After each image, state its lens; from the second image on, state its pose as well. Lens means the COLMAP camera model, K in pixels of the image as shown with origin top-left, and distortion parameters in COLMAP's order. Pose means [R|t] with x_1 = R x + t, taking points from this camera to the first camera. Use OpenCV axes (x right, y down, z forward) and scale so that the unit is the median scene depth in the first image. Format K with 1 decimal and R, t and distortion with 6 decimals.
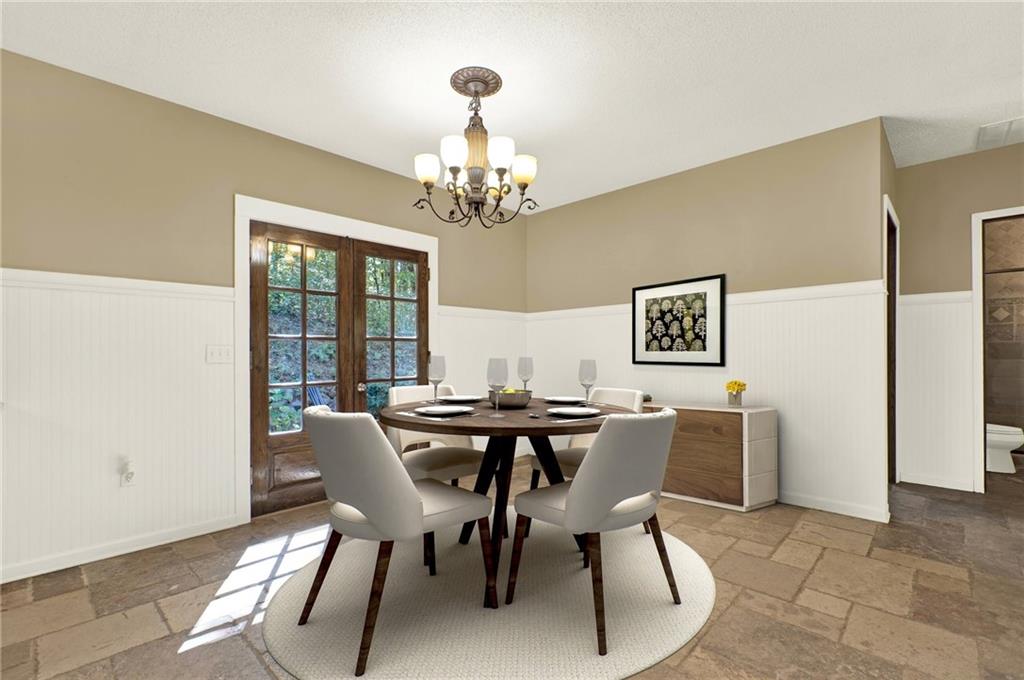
lens RADIAL K [[452.0, 0, 484.6], [0, 452.0, 349.3], [0, 0, 1]] dist [-0.004149, 0.000157]
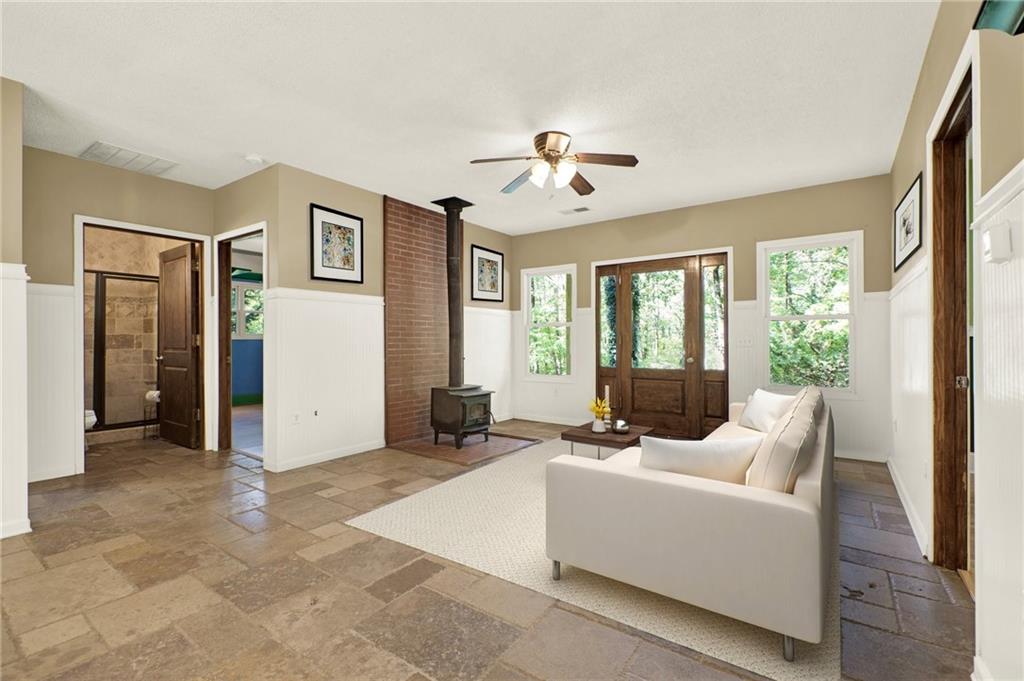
lens RADIAL K [[452.0, 0, 515.2], [0, 452.0, 338.1], [0, 0, 1]] dist [-0.004149, 0.000157]
pose [[-0.179923, 0.007774, 0.983650, -0.253213], [-0.003707, 0.999956, -0.008581, -0.003547], [-0.983674, -0.005191, -0.179886, 0.271493]]
